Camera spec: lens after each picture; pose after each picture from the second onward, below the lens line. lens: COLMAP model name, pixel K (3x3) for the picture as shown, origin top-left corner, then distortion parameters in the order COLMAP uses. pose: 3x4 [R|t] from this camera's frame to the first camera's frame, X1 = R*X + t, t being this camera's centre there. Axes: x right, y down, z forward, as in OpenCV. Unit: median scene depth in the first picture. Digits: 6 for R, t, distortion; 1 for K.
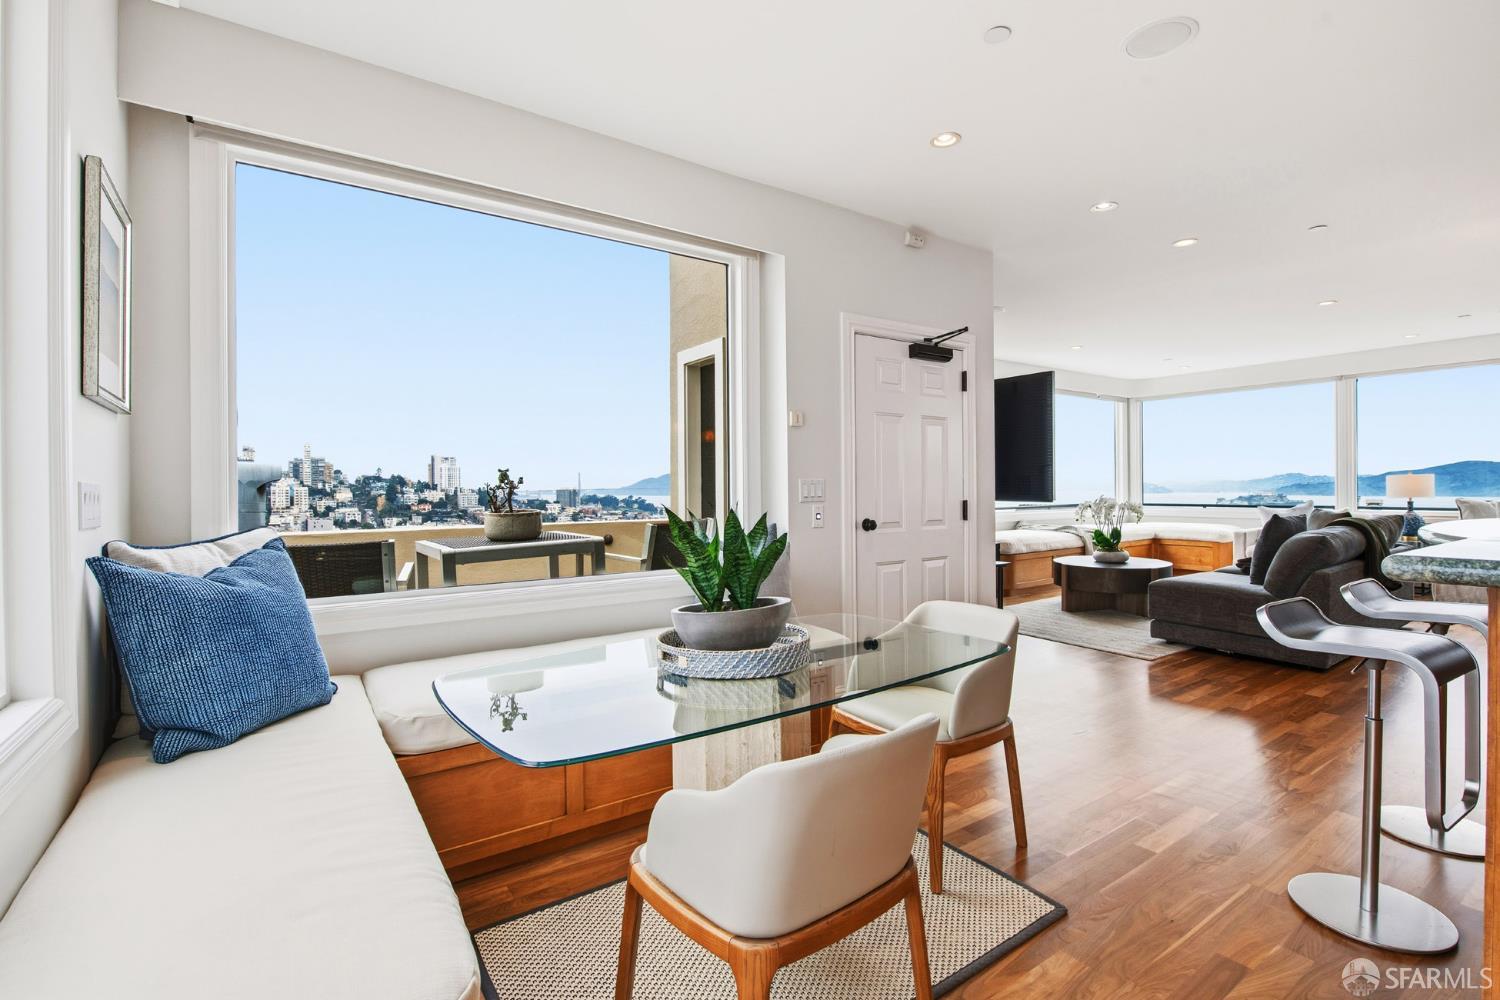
lens RADIAL K [[684.7, 0, 747.0], [0, 684.7, 502.3], [0, 0, 1]] dist [0.006328, -0.001749]
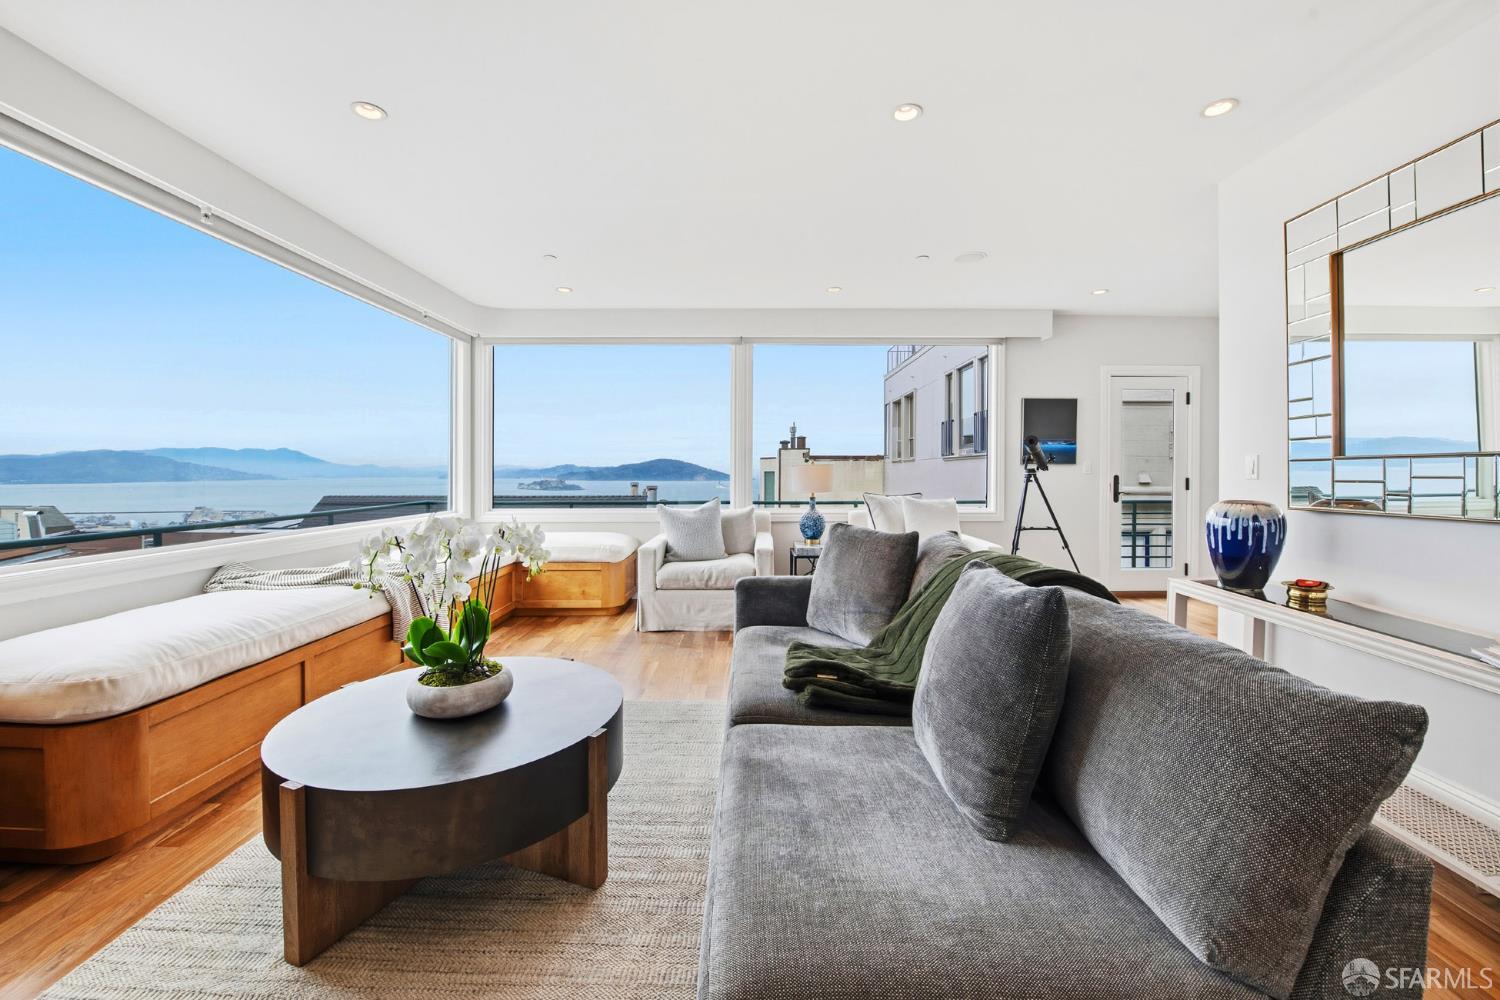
lens RADIAL K [[607.8, 0, 769.9], [0, 607.8, 456.8], [0, 0, 1]] dist [-0.004346, -0.001024]
pose [[0.547206, 0.026625, 0.836575, 0.676548], [0.016167, 0.998971, -0.042368, -0.038066], [-0.836842, 0.036709, 0.546212, 1.322335]]
